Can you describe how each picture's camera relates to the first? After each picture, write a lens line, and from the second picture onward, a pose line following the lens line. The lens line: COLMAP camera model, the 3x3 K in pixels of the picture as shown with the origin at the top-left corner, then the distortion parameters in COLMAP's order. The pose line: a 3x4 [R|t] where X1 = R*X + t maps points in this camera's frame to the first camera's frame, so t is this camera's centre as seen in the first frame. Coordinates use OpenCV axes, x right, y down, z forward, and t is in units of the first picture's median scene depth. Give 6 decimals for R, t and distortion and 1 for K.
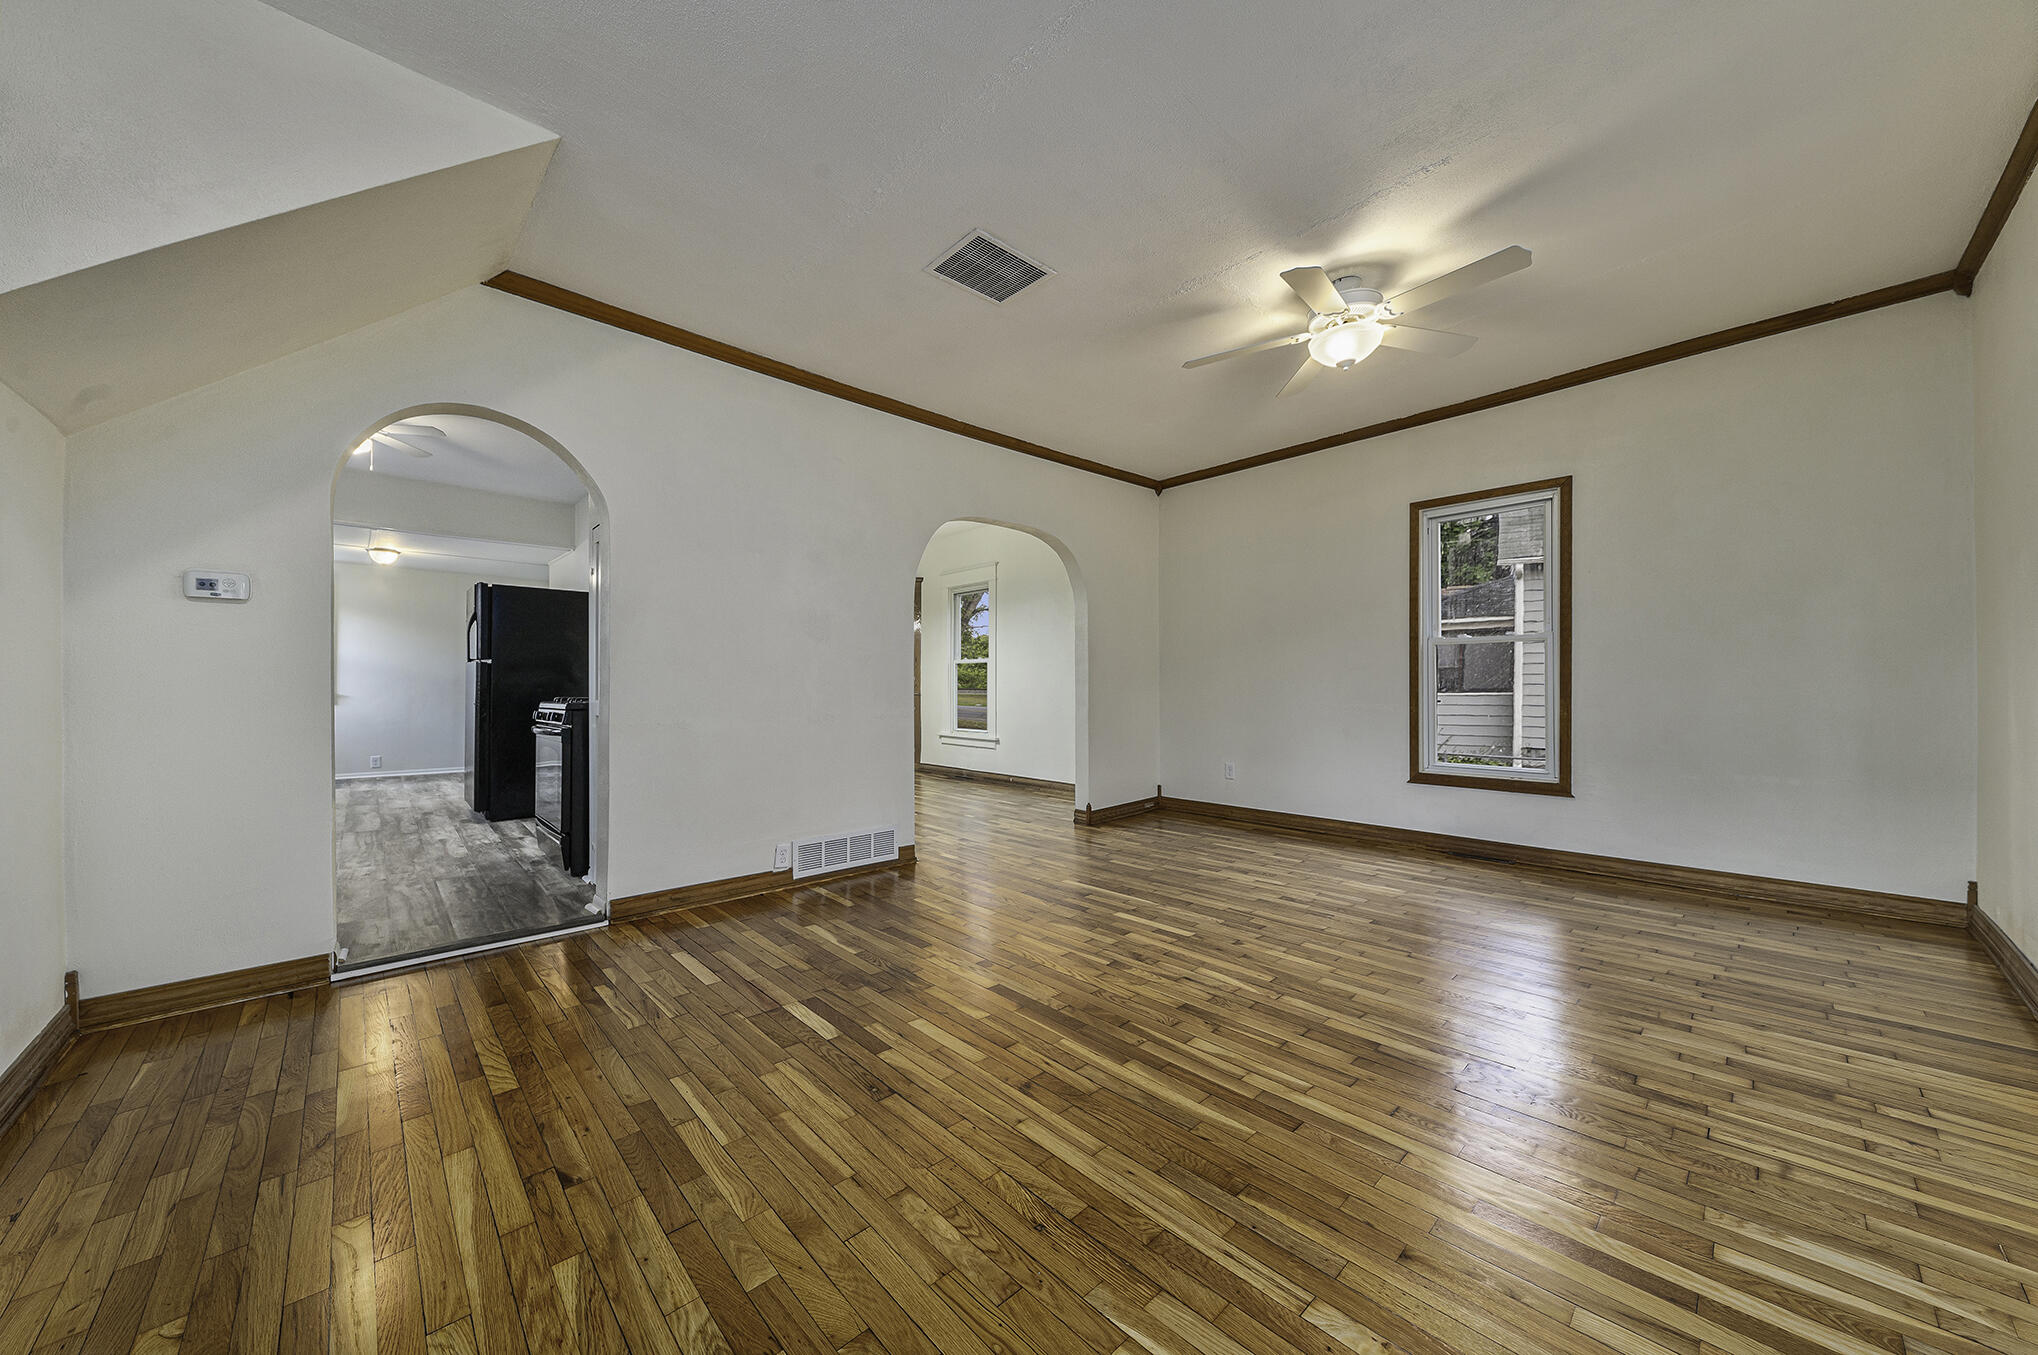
lens RADIAL K [[715.6, 0, 1028.2], [0, 715.6, 686.8], [0, 0, 1]] dist [-0.000884, -0.000073]
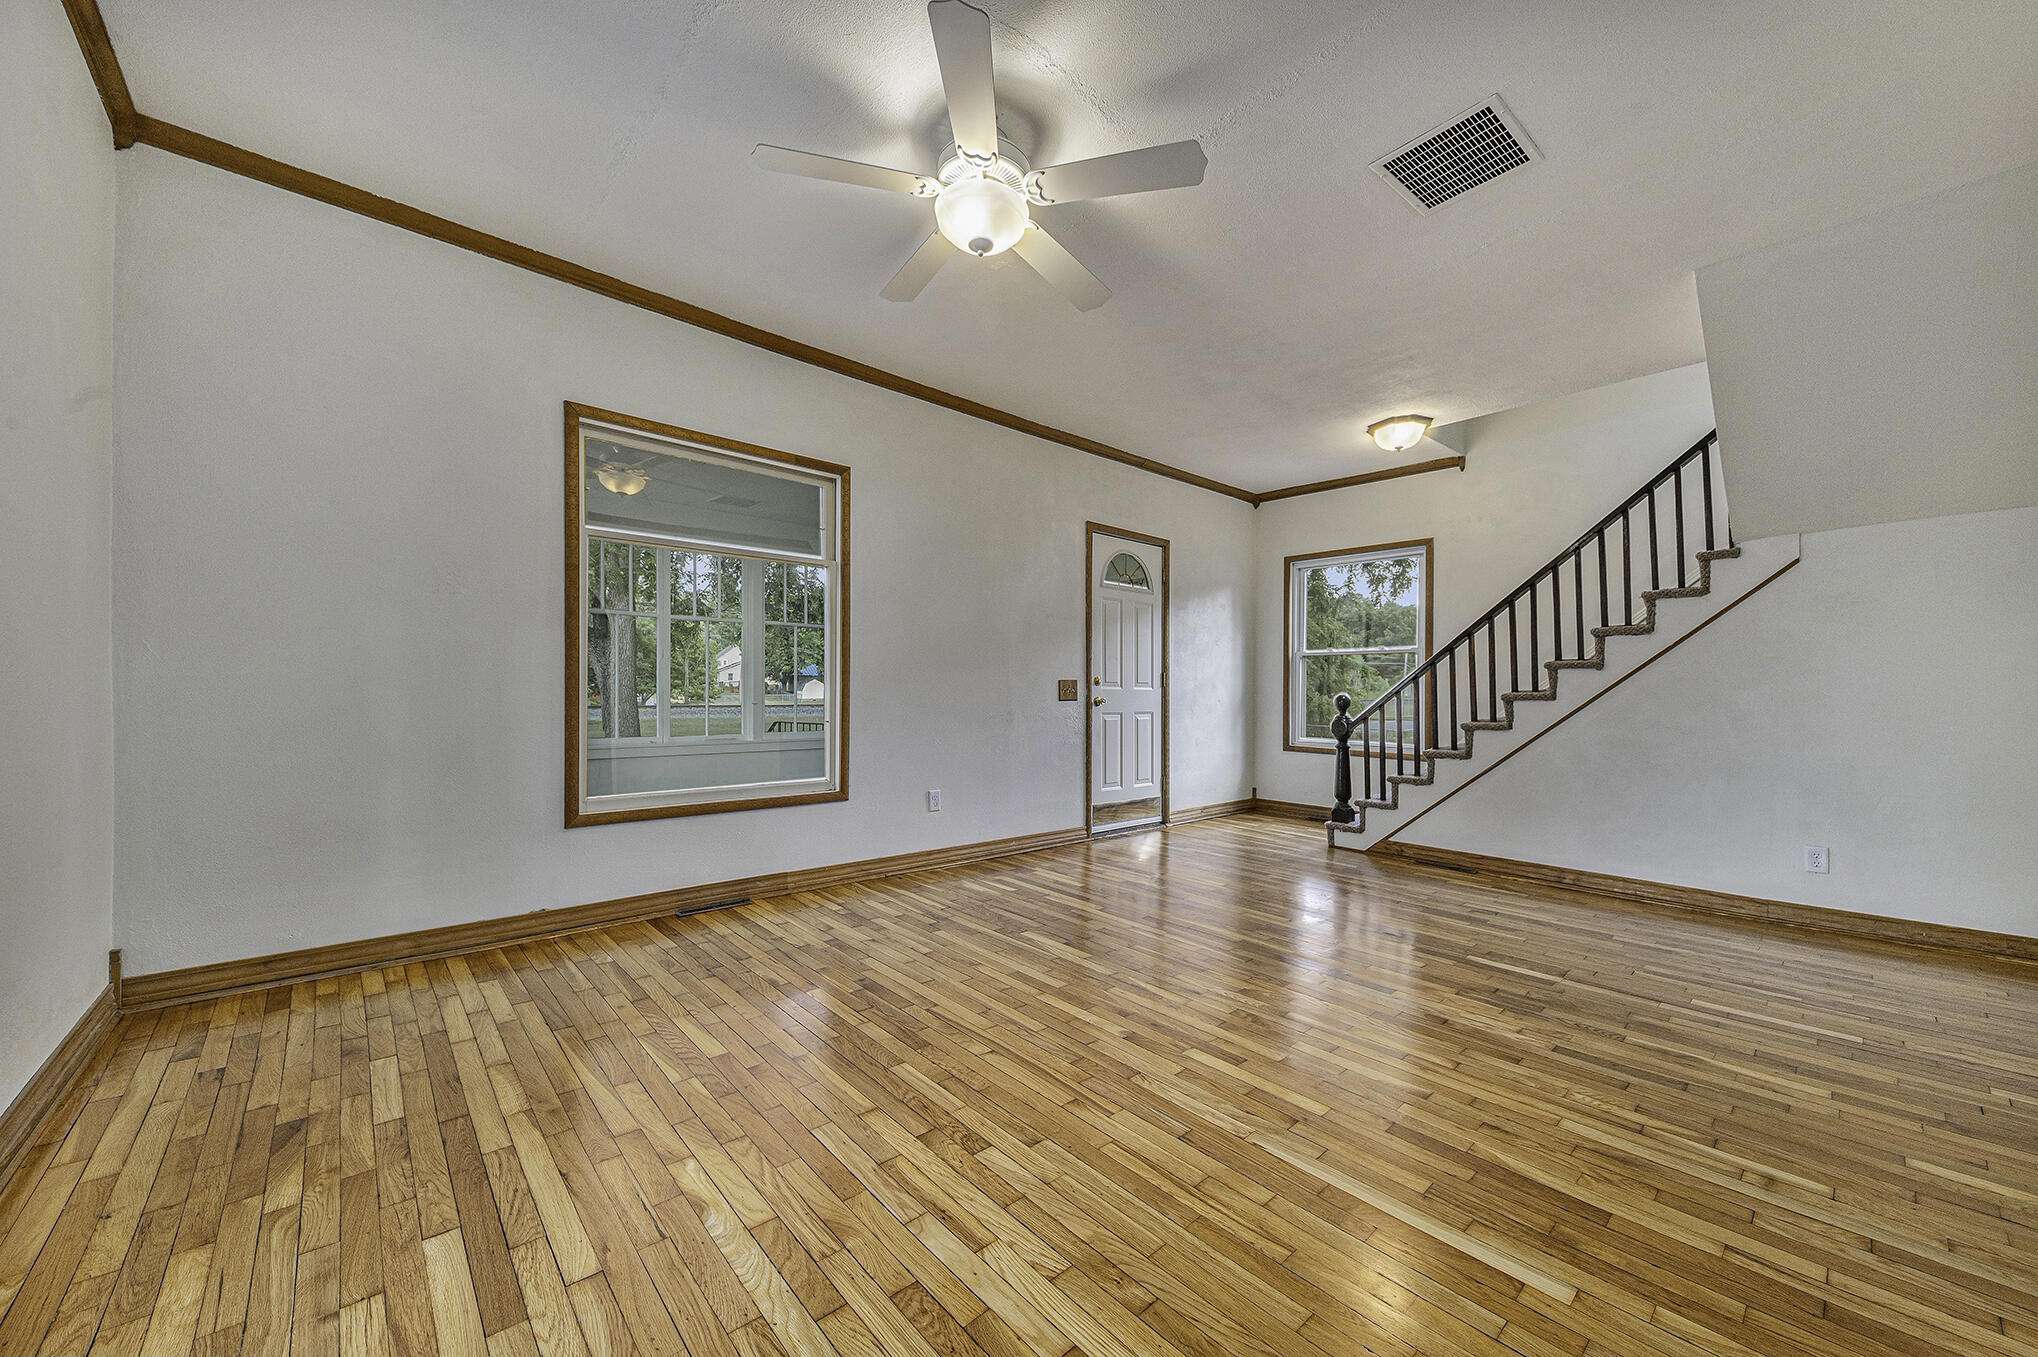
lens RADIAL K [[757.3, 0, 1013.7], [0, 757.3, 680.2], [0, 0, 1]] dist [0.005368, -0.001400]
pose [[-0.999143, -0.005007, 0.041099, 0.412310], [-0.005697, 0.999844, -0.016703, 0.002066], [-0.041009, -0.016923, -0.999015, 1.952284]]
